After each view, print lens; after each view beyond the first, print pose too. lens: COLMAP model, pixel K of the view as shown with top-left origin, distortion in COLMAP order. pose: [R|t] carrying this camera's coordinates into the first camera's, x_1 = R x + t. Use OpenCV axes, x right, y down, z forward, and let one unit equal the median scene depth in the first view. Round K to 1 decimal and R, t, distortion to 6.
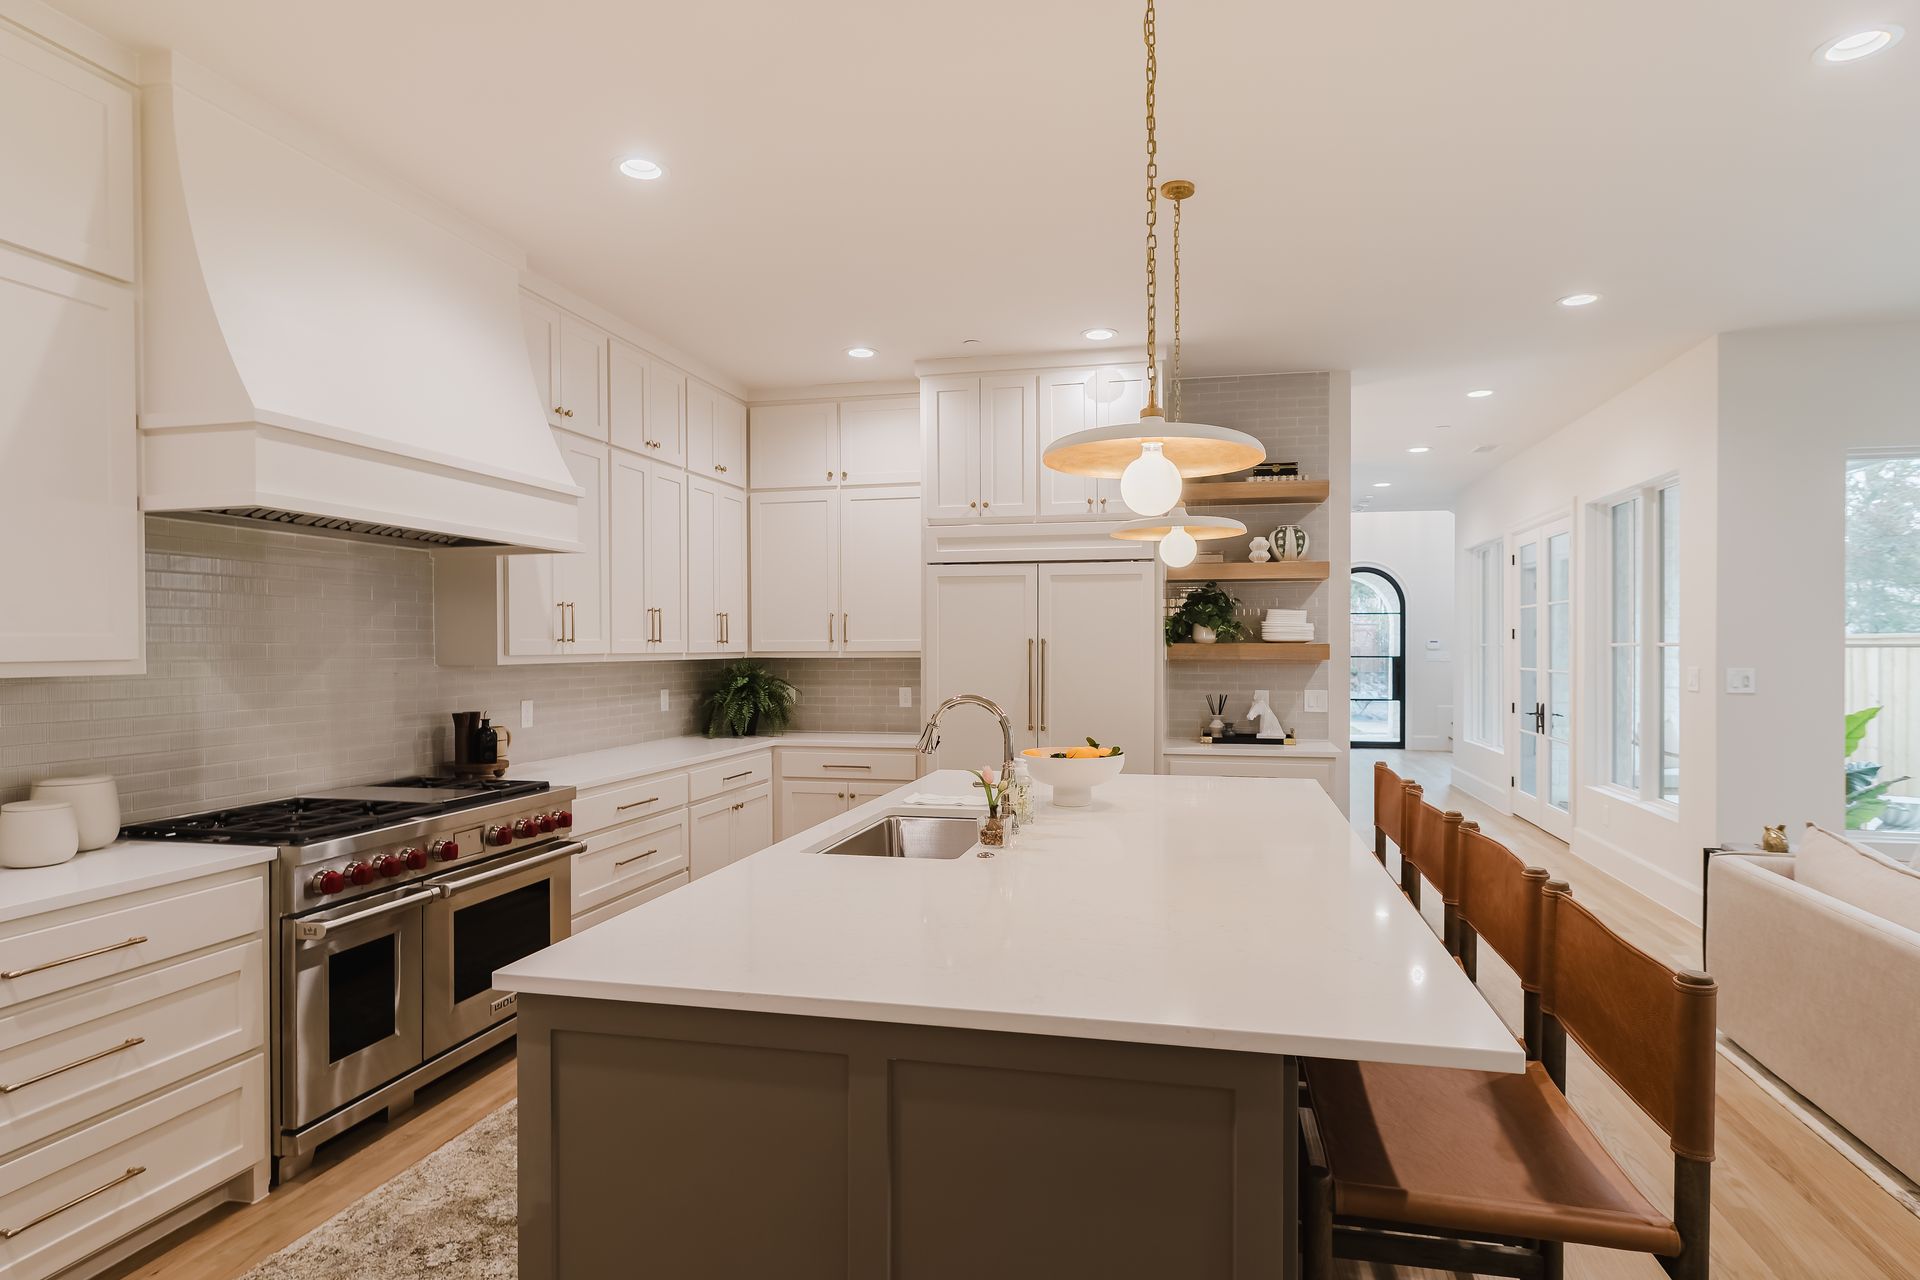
lens RADIAL K [[1029.4, 0, 966.7], [0, 1029.4, 632.5], [0, 0, 1]] dist [0.004303, 0.000879]
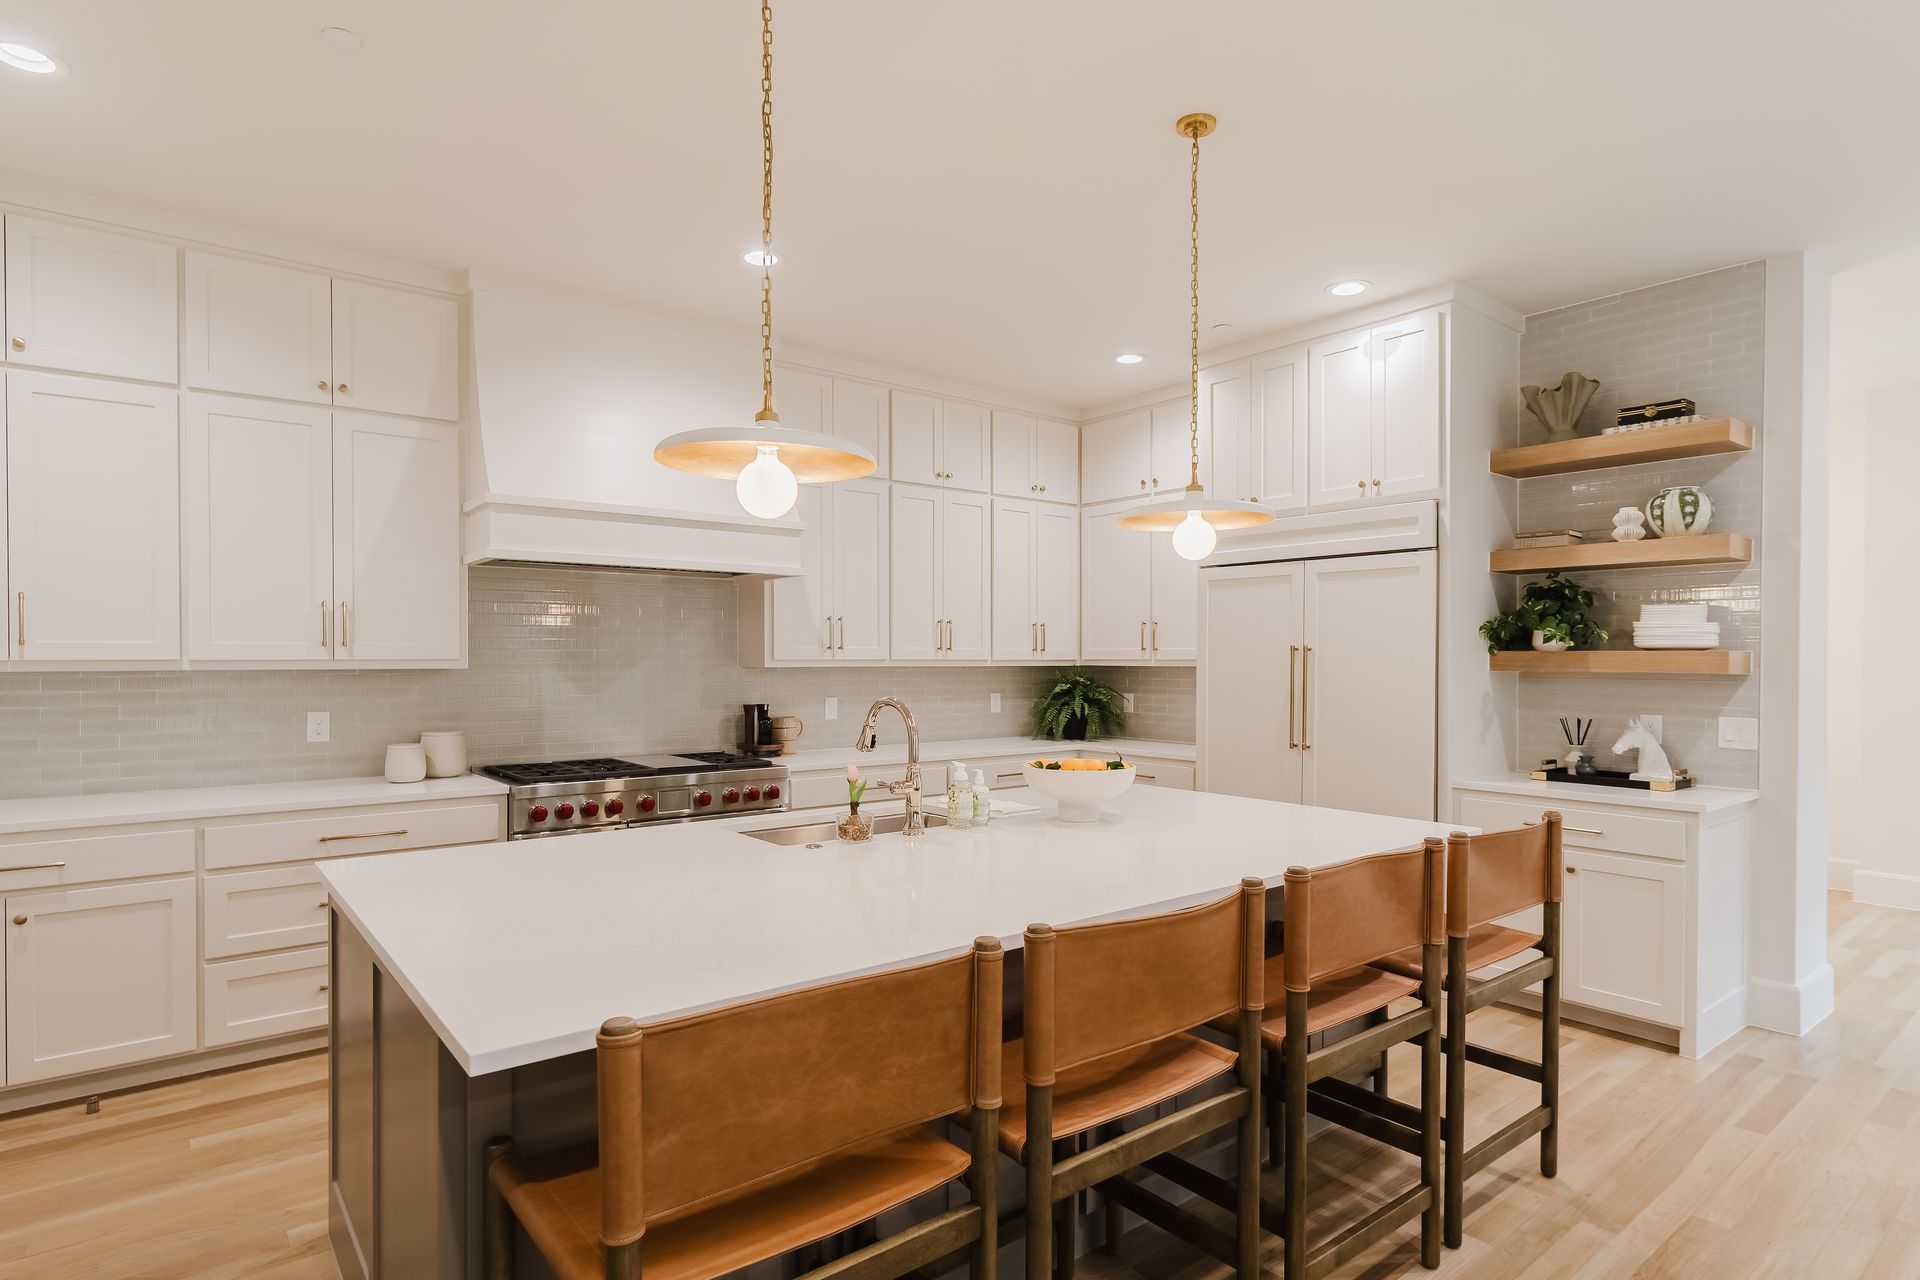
lens RADIAL K [[1003.3, 0, 960.0], [0, 1003.3, 640.0], [0, 0, 1]] dist [-0.002842, 0.000085]
pose [[0.778079, -0.007629, -0.628120, 0.363944], [0.004611, 0.999969, -0.006434, 0.005164], [0.628150, 0.002110, 0.778090, 0.139326]]
